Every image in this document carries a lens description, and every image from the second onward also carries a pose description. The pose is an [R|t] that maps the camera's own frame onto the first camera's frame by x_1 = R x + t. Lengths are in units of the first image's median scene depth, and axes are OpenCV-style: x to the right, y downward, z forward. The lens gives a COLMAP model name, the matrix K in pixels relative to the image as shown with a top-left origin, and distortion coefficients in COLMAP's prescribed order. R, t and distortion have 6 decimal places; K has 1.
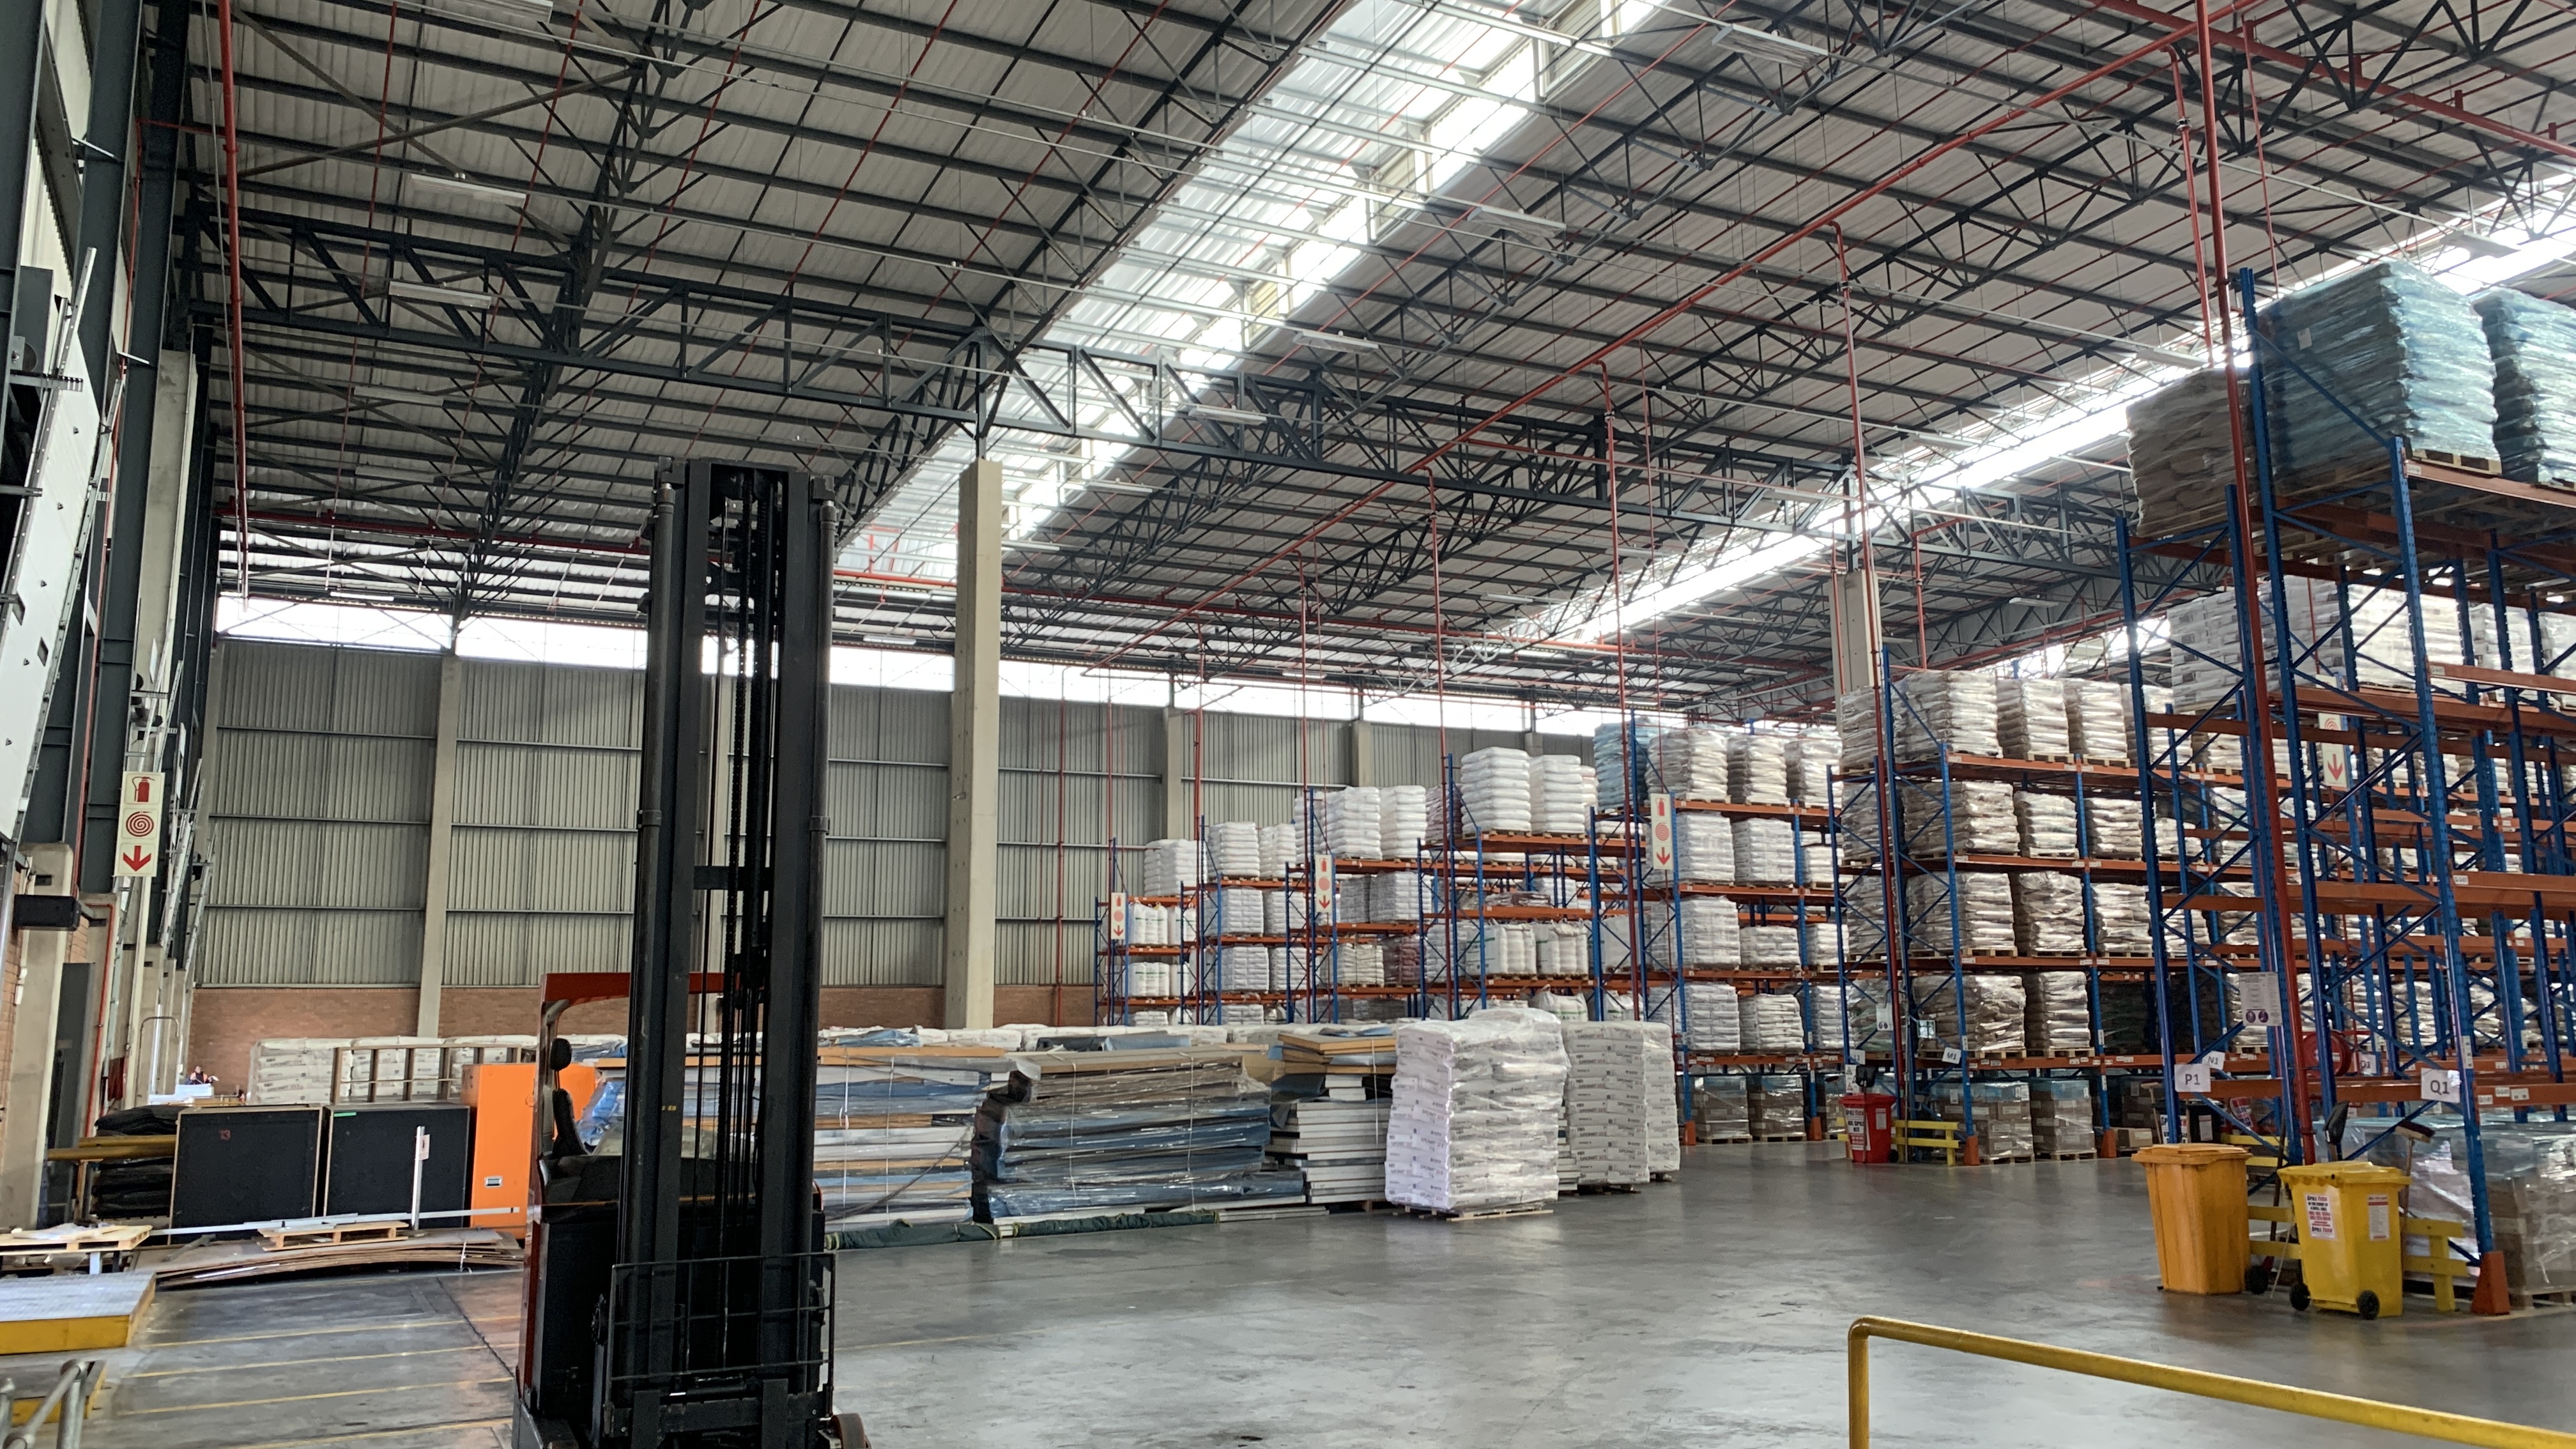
lens RADIAL K [[1928.5, 0, 1302.5], [0, 1928.5, 697.9], [0, 0, 1]] dist [0.072842, -0.125230]
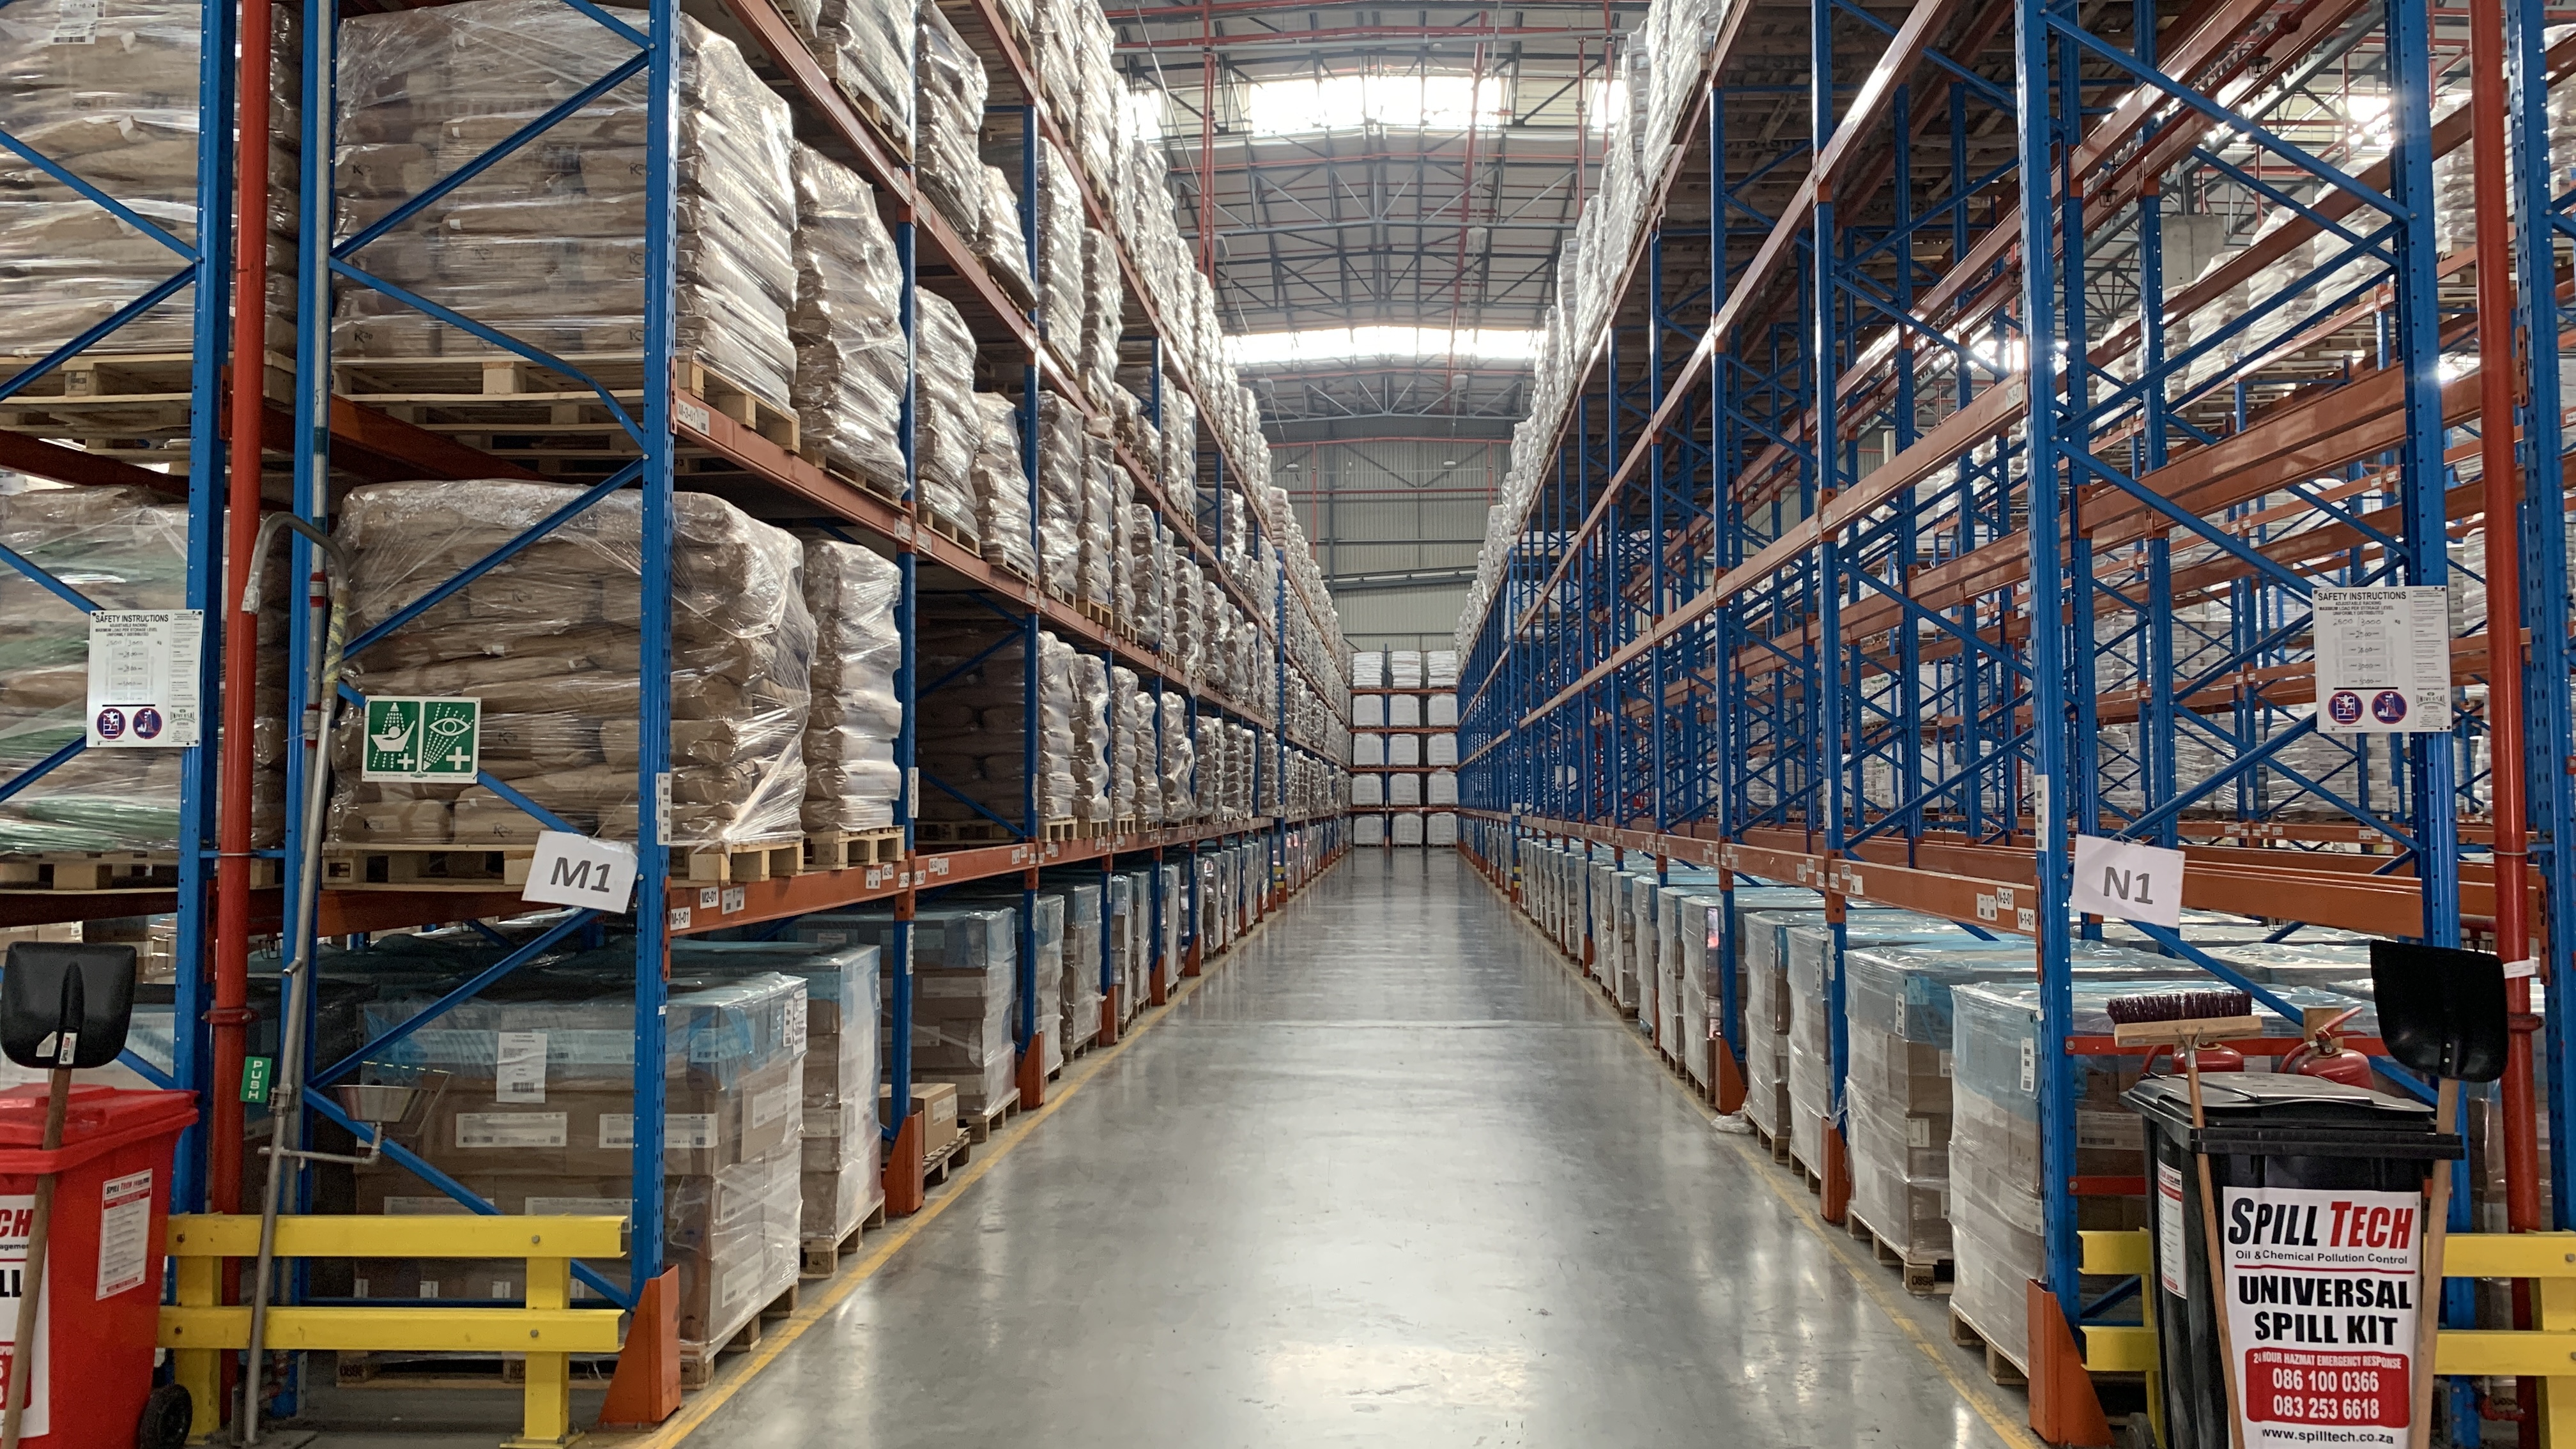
lens RADIAL K [[1934.7, 0, 1304.4], [0, 1934.7, 695.8], [0, 0, 1]] dist [0.074956, -0.113754]
pose [[0.506961, 0.055560, 0.860176, 0.194539], [-0.148264, 0.988668, 0.023522, 0.146903], [-0.849122, -0.139458, 0.509454, 0.817567]]
